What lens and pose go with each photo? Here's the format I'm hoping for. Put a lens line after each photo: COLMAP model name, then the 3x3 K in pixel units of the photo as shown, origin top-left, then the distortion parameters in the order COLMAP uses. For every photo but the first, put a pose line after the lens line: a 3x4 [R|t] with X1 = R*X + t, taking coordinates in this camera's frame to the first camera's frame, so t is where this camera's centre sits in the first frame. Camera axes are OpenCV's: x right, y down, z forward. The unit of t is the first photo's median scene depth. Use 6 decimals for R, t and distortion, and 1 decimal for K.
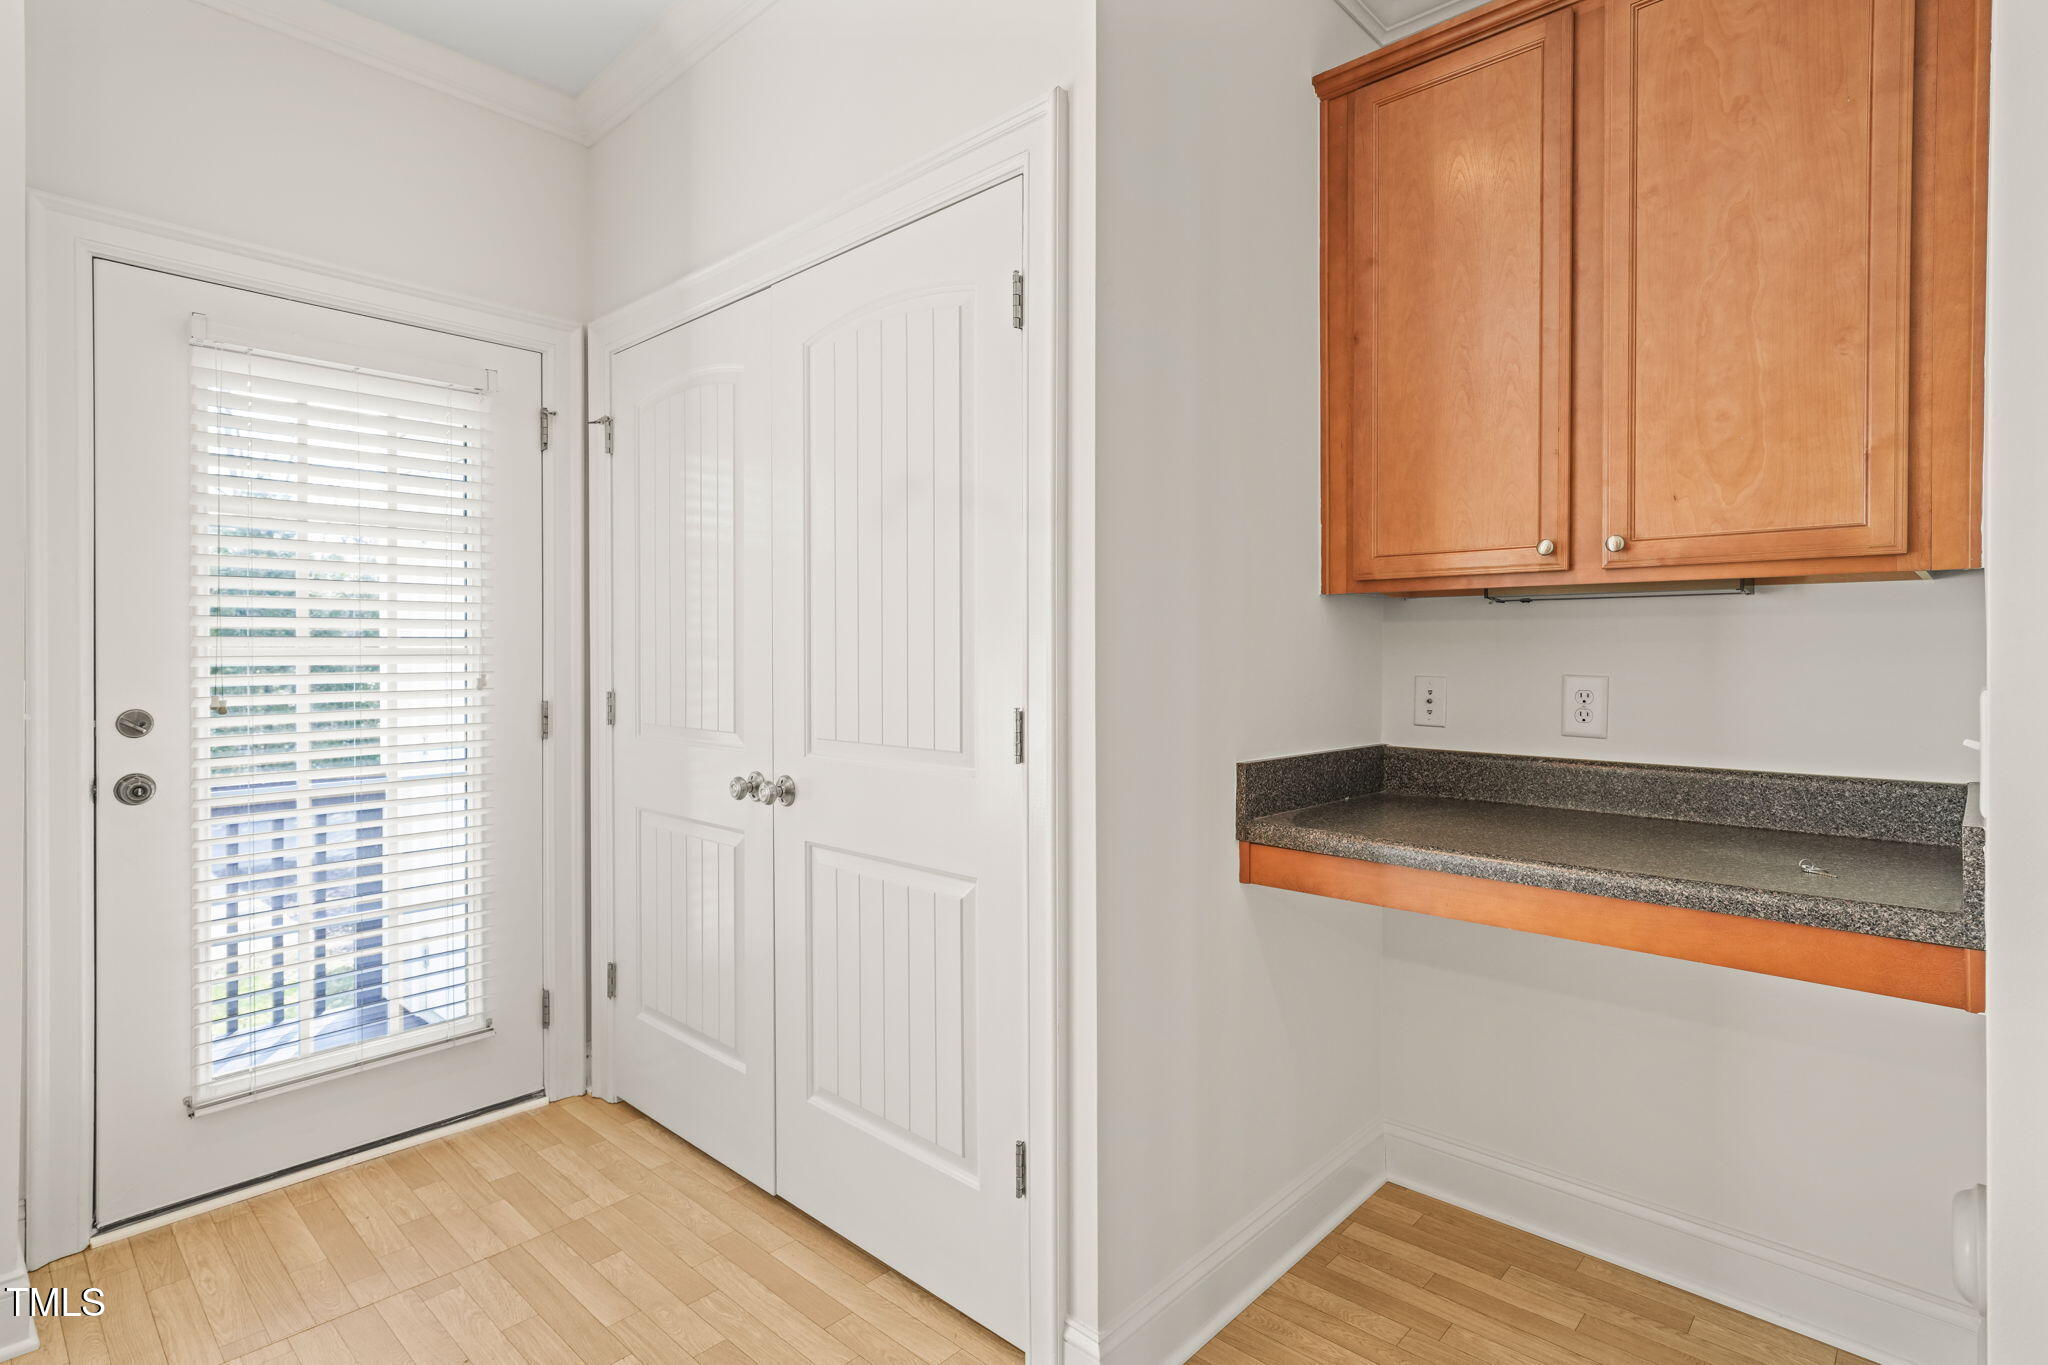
lens RADIAL K [[1022.8, 0, 1035.0], [0, 1022.8, 661.4], [0, 0, 1]] dist [-0.002060, 0.003751]
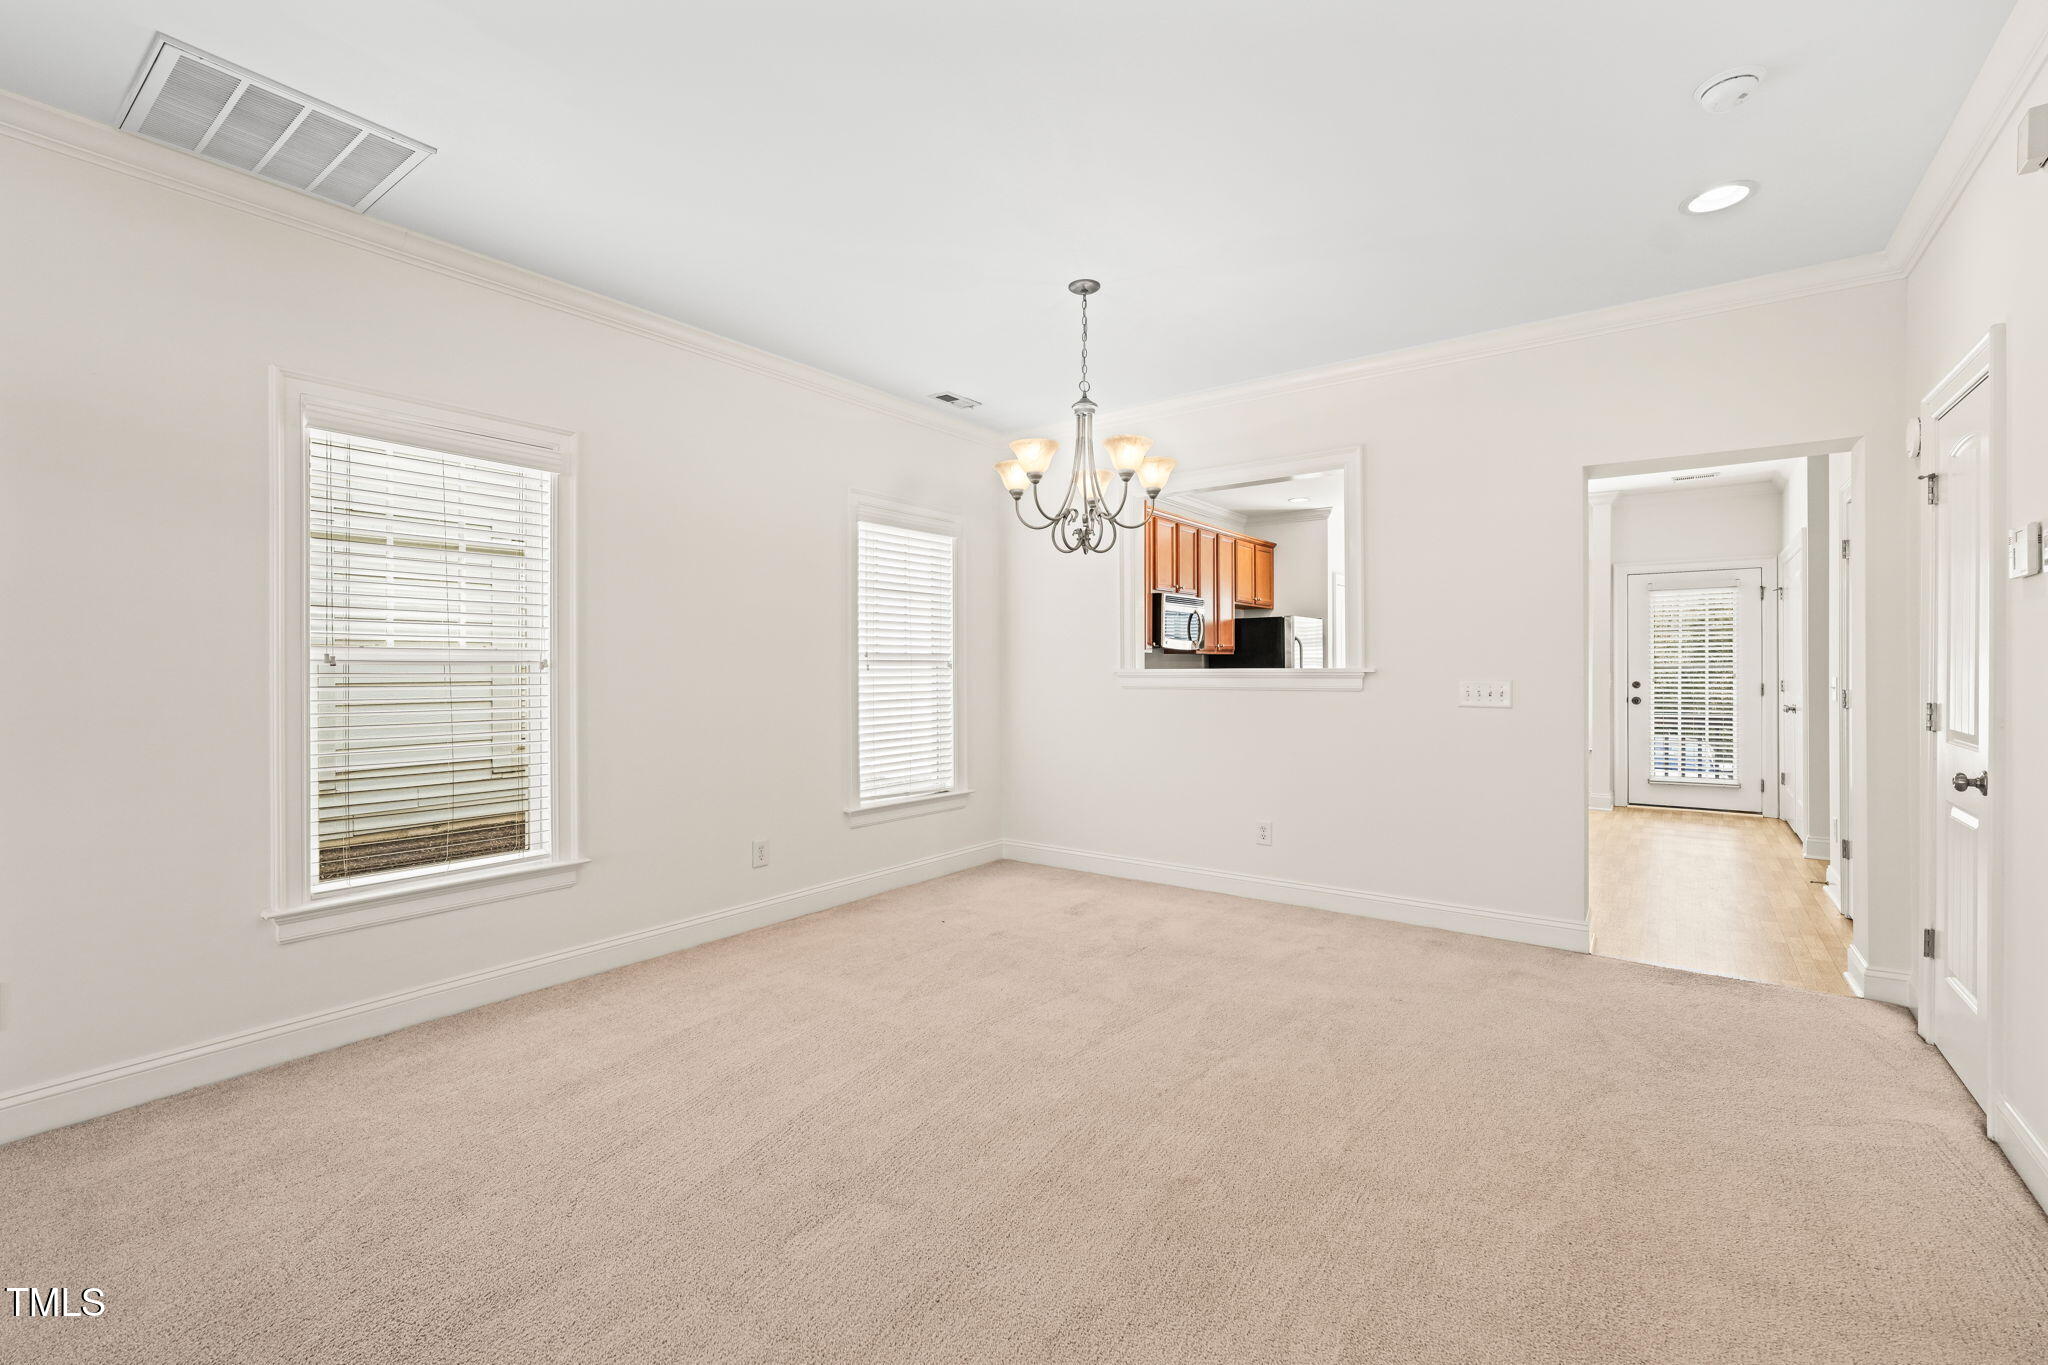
lens RADIAL K [[873.2, 0, 1015.6], [0, 873.2, 677.9], [0, 0, 1]] dist [-0.008702, 0.004067]
pose [[0.095132, 0.002670, -0.995461, 2.531243], [-0.004068, 0.999989, 0.002293, 0.036300], [0.995456, 0.003831, 0.095142, -1.950189]]
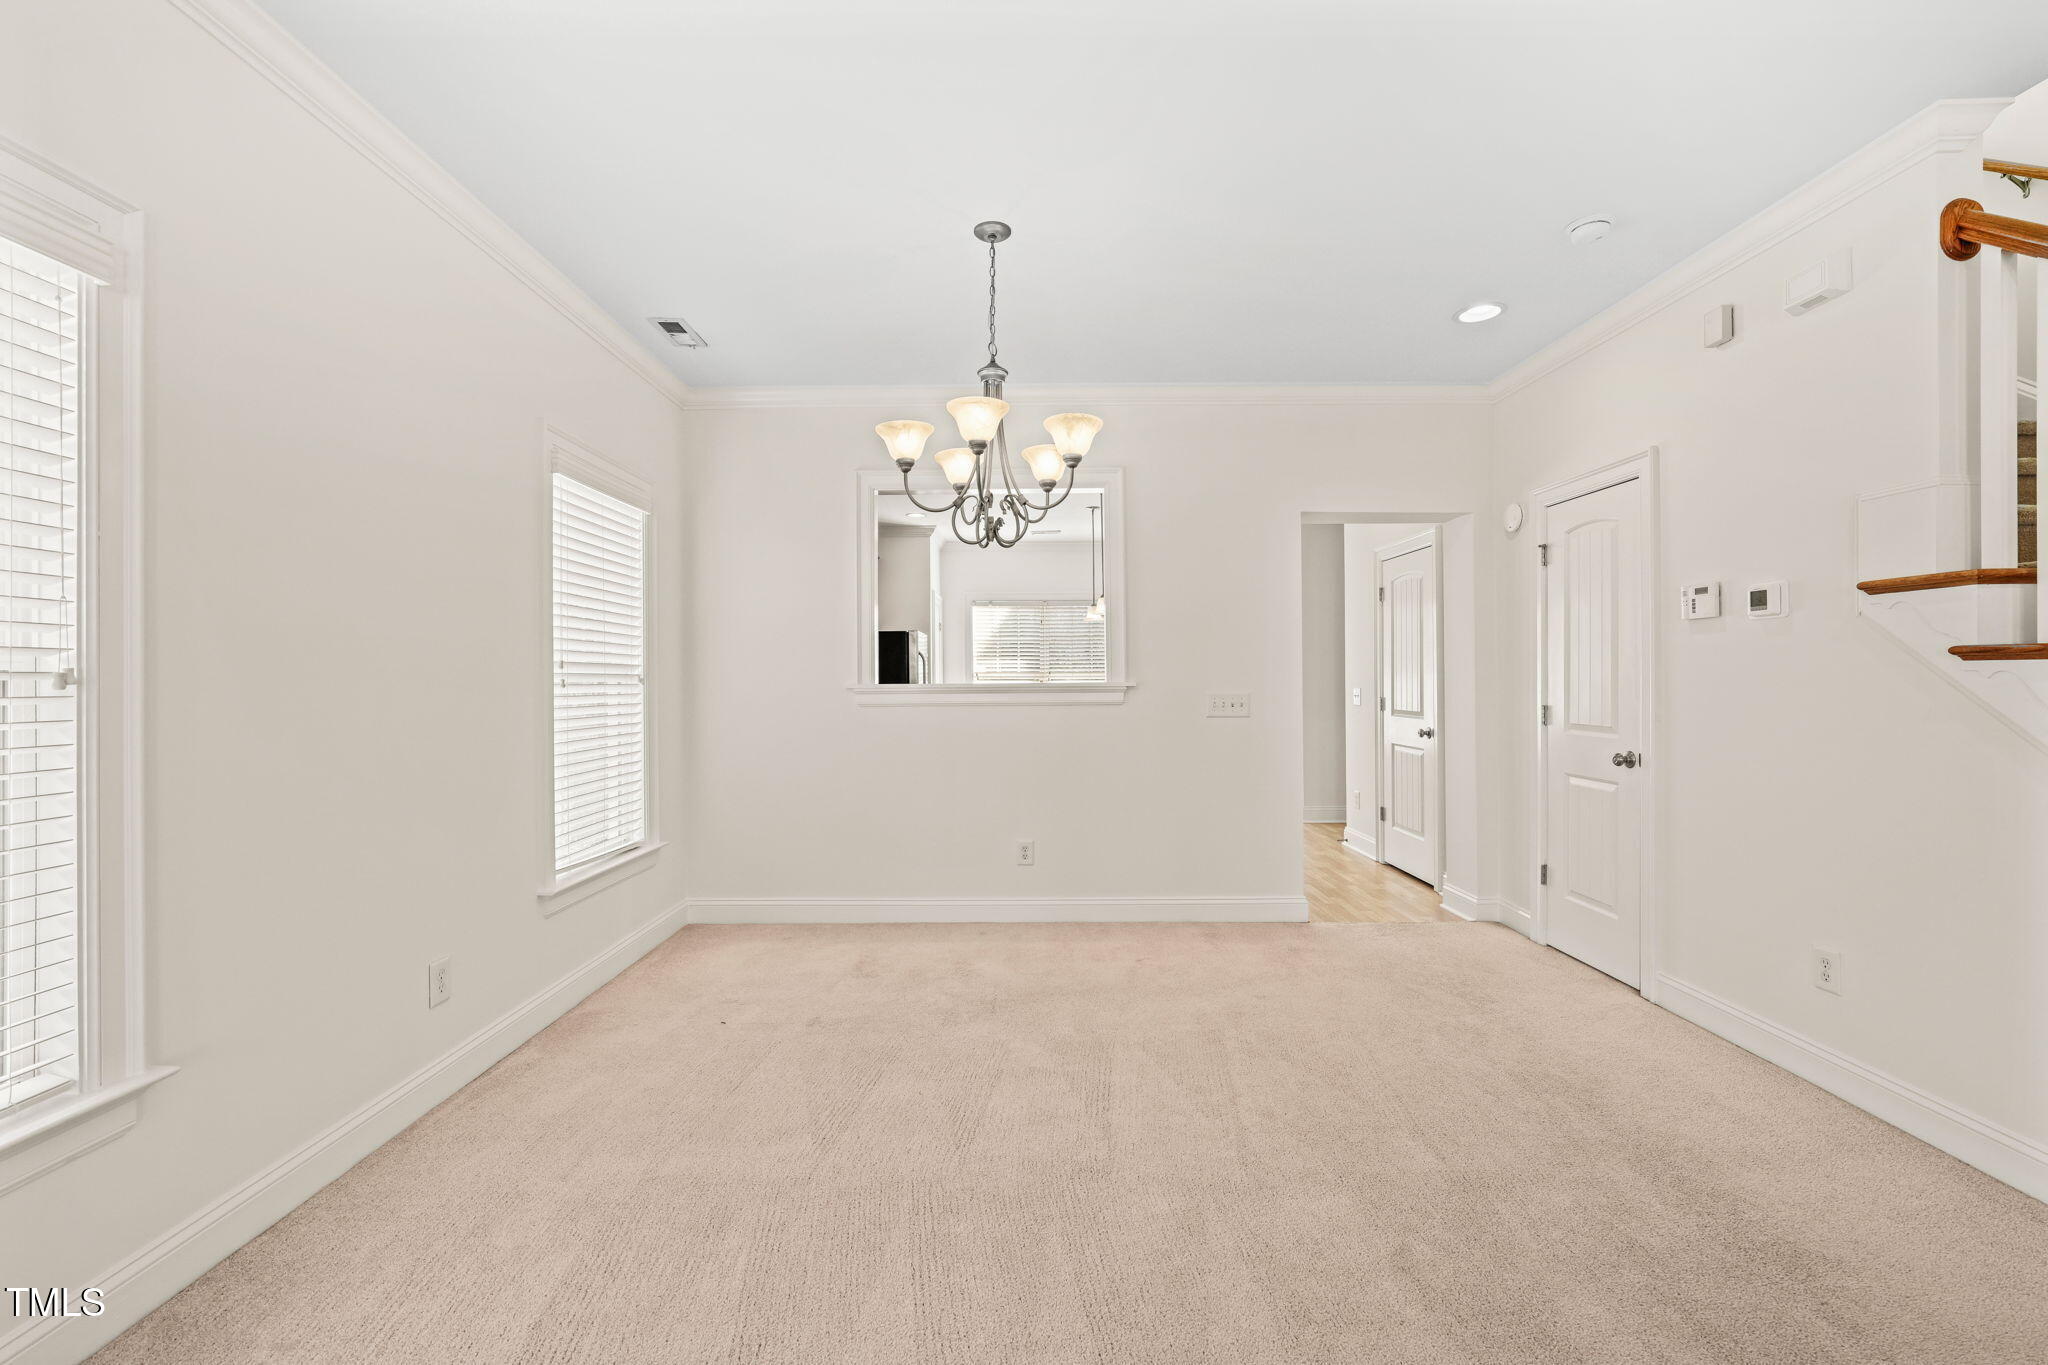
lens RADIAL K [[873.2, 0, 1021.8], [0, 873.2, 681.6], [0, 0, 1]] dist [-0.008702, 0.004067]
pose [[0.672409, -0.010946, -0.740099, 1.963854], [0.005042, 0.999935, -0.010209, 0.034039], [0.740163, 0.003133, 0.672420, -2.560388]]
